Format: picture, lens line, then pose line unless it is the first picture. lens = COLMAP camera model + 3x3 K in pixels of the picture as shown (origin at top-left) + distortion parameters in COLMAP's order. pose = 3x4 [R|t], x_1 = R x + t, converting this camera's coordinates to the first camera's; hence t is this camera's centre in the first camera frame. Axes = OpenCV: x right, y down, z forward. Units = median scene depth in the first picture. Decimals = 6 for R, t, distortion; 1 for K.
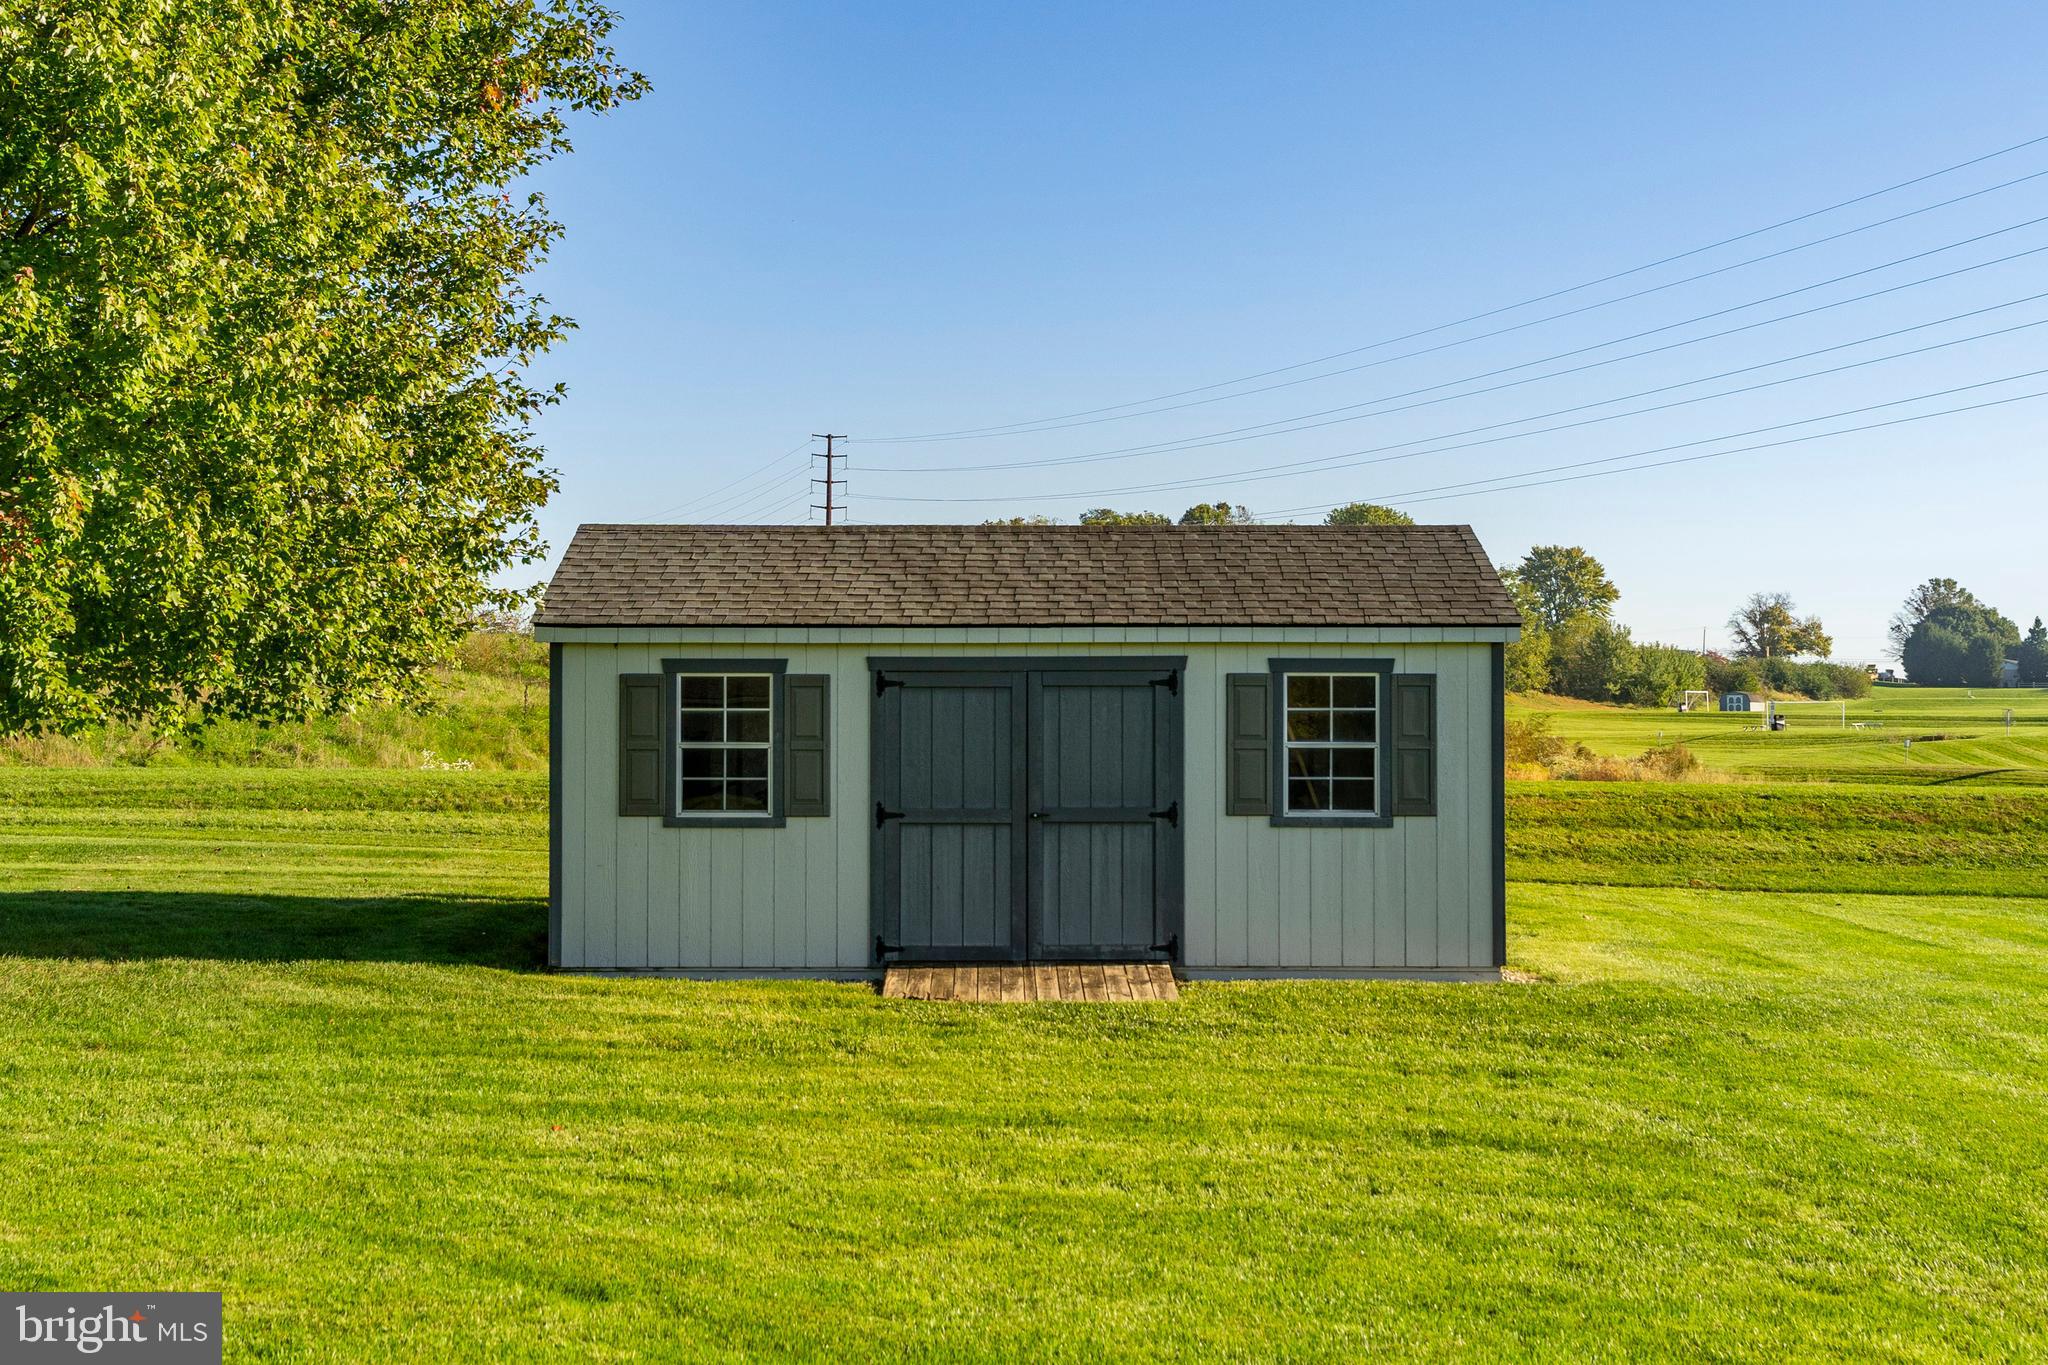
lens RADIAL K [[2615.2, 0, 1024.0], [0, 2615.2, 682.5], [0, 0, 1]] dist [0.003848, 0.003763]
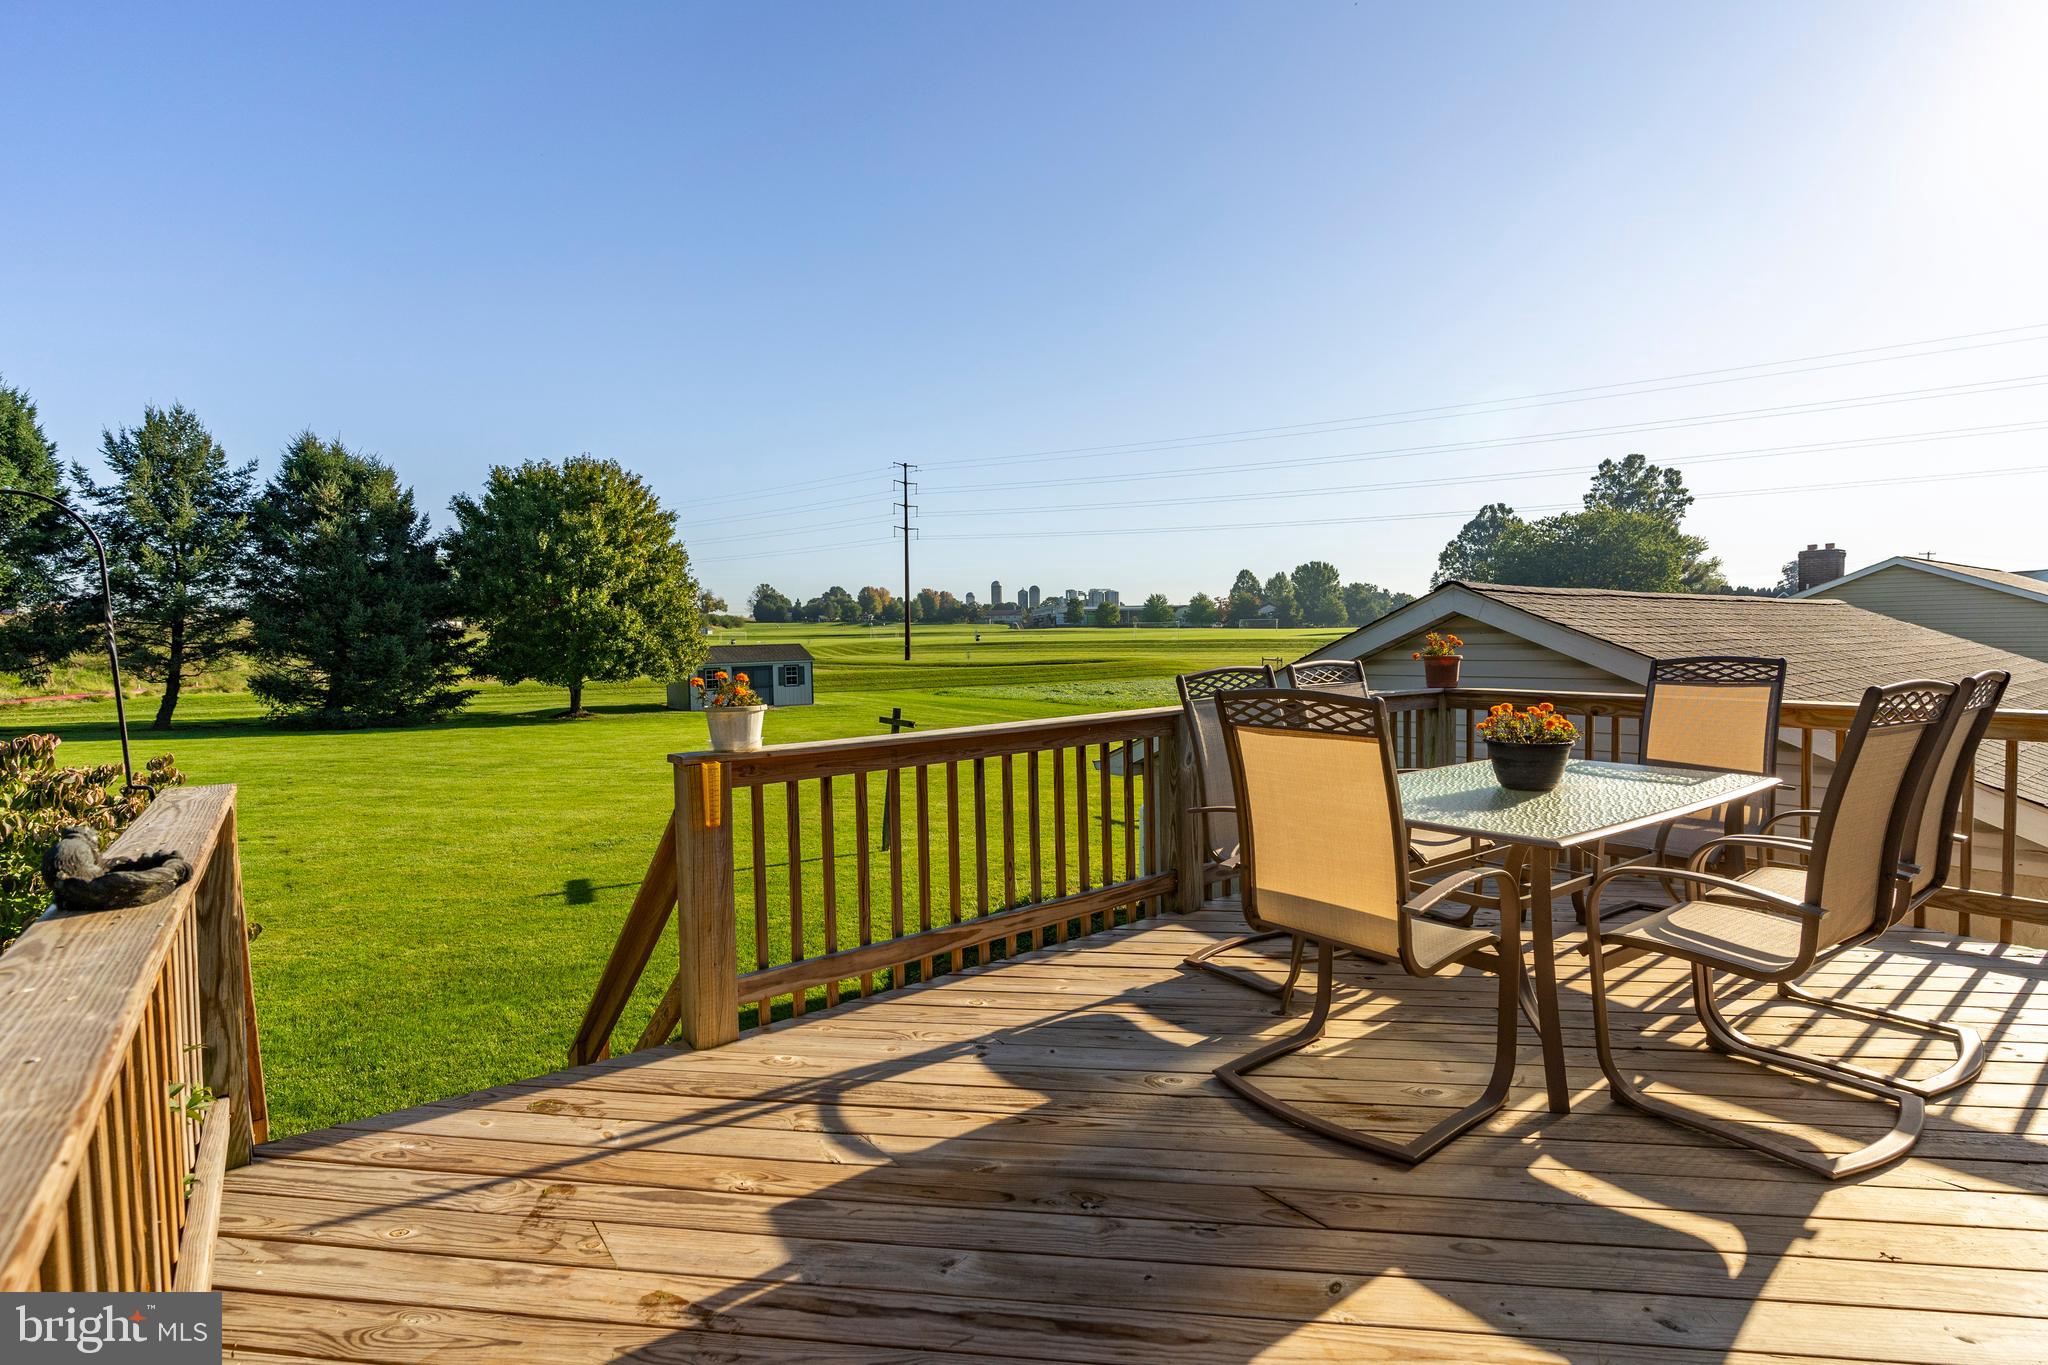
lens RADIAL K [[982.8, 0, 1024.0], [0, 982.8, 682.5], [0, 0, 1]] dist [-0.003838, -0.000579]
pose [[0.824279, -0.045836, 0.564325, -0.929766], [0.007974, 0.997559, 0.069377, -0.153334], [-0.566127, -0.052686, 0.822633, -1.746742]]
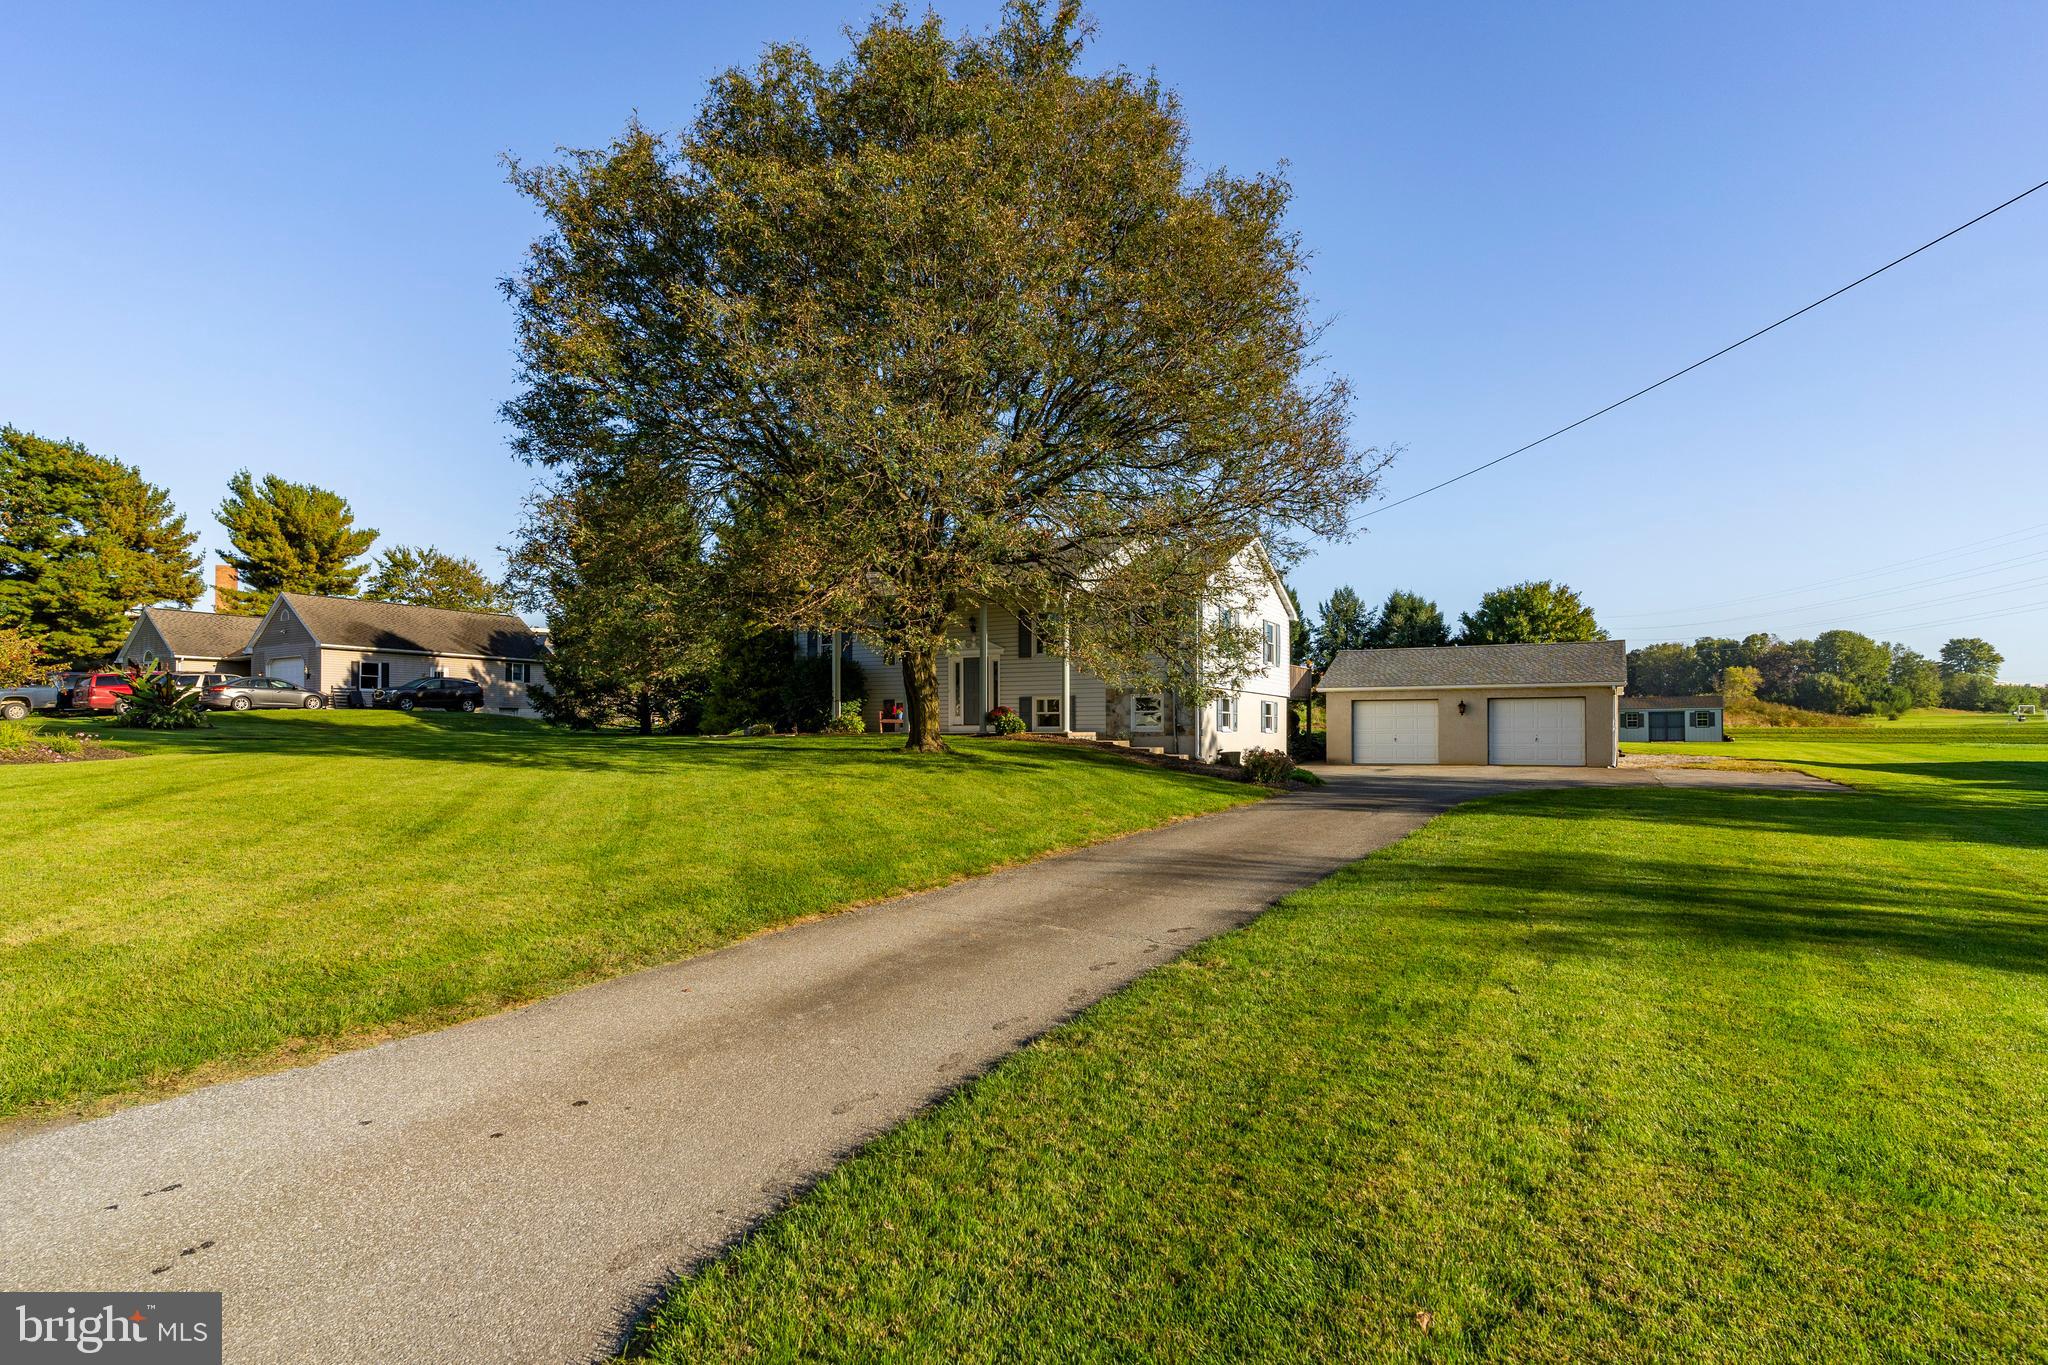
lens RADIAL K [[982.8, 0, 1024.0], [0, 982.8, 682.5], [0, 0, 1]] dist [-0.003838, -0.000579]
pose [[0.833914, -0.034256, -0.550831, 0.023981], [0.017583, 0.999214, -0.035522, -0.030486], [0.551615, 0.019937, 0.833861, -3.576973]]
